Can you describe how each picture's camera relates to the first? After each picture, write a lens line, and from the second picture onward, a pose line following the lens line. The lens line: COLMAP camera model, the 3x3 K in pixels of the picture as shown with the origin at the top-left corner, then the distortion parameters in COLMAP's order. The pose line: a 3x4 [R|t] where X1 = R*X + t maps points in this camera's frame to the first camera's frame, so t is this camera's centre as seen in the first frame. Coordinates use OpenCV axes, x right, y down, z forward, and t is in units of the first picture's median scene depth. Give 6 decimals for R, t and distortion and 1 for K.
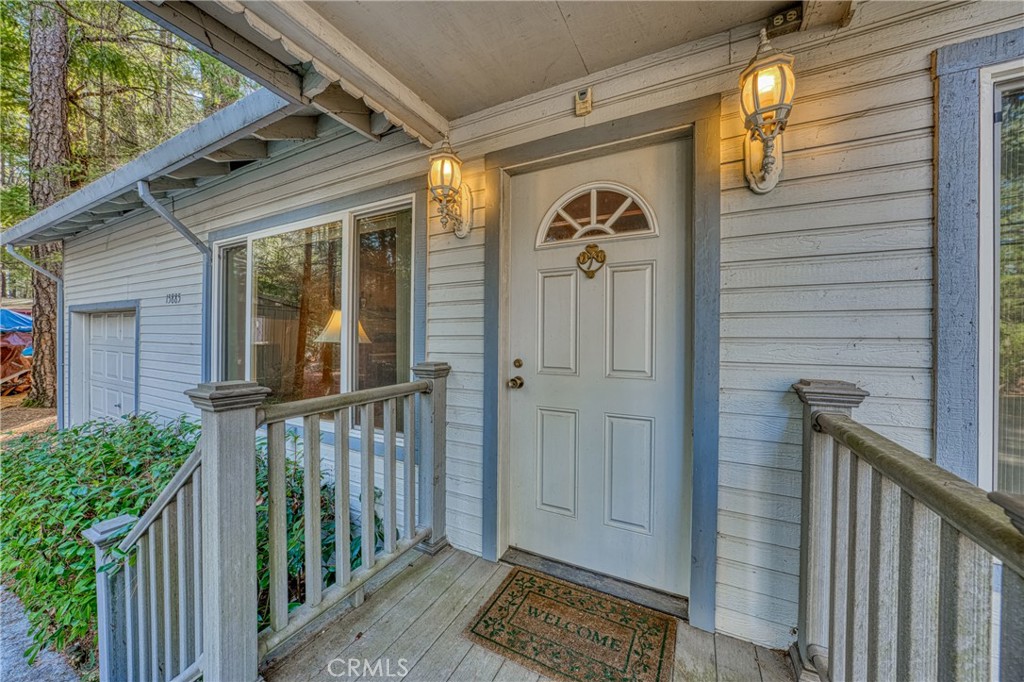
lens RADIAL K [[349.8, 0, 512.0], [0, 349.8, 341.0], [0, 0, 1]] dist [-0.000125, 0.000018]
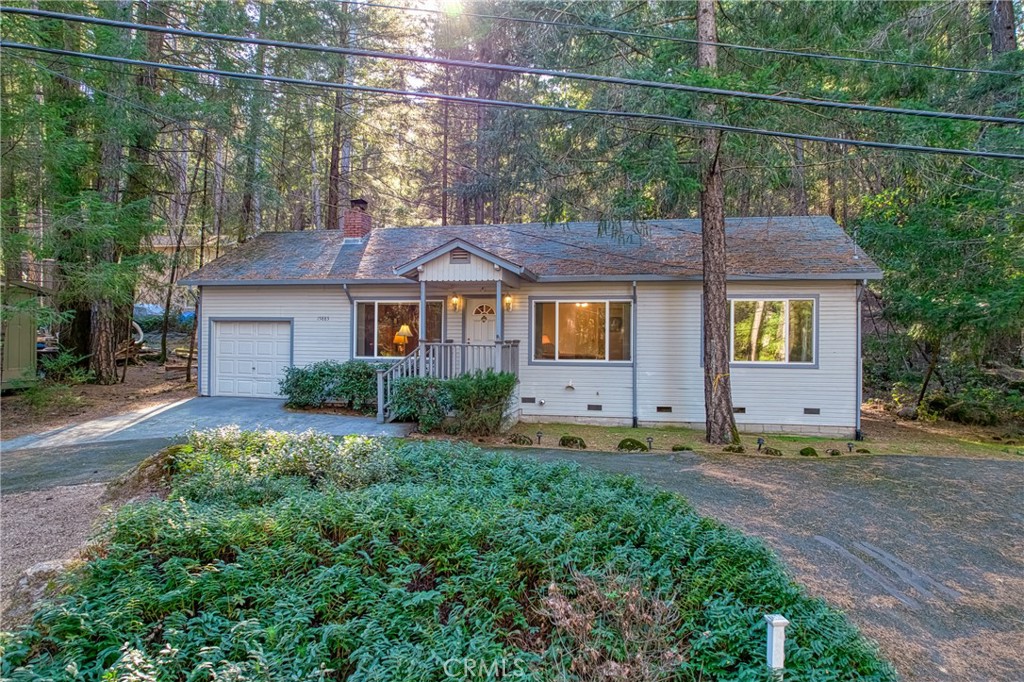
lens RADIAL K [[659.4, 0, 512.0], [0, 659.4, 341.0], [0, 0, 1]] dist [-0.049351, 0.000271]
pose [[0.962284, -0.003646, 0.272024, -1.903218], [0.004501, 0.999987, -0.002519, 0.117692], [-0.272011, 0.003649, 0.962287, -7.978024]]
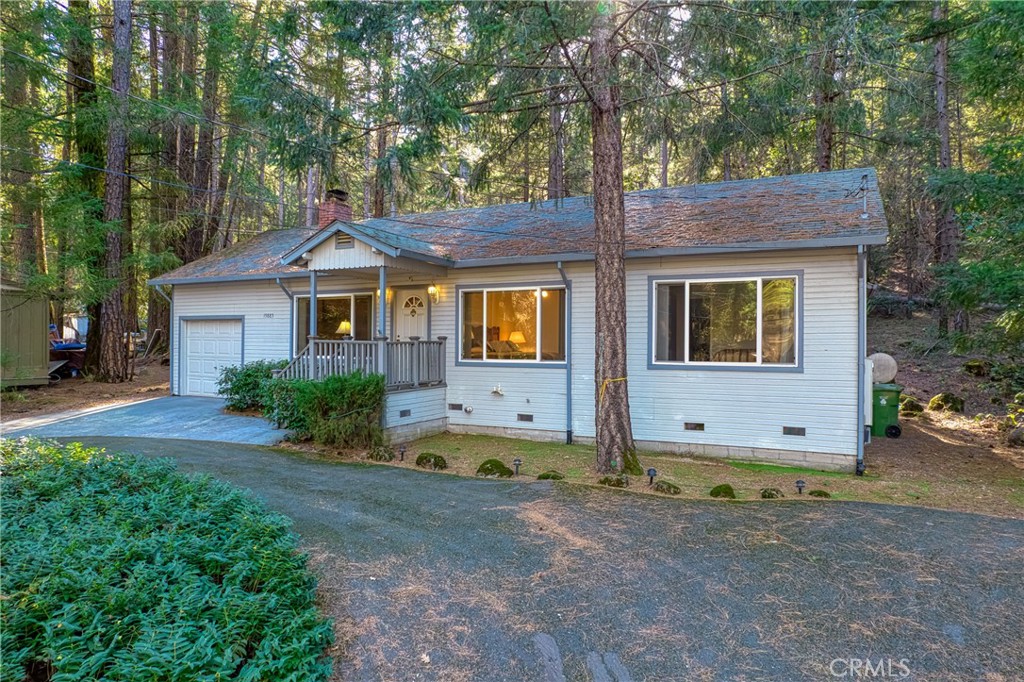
lens RADIAL K [[659.4, 0, 512.0], [0, 659.4, 341.0], [0, 0, 1]] dist [-0.049351, 0.000271]
pose [[0.999963, -0.008203, 0.002398, 1.390208], [0.008220, 0.999941, -0.007049, 0.195582], [-0.002340, 0.007069, 0.999972, -7.063620]]
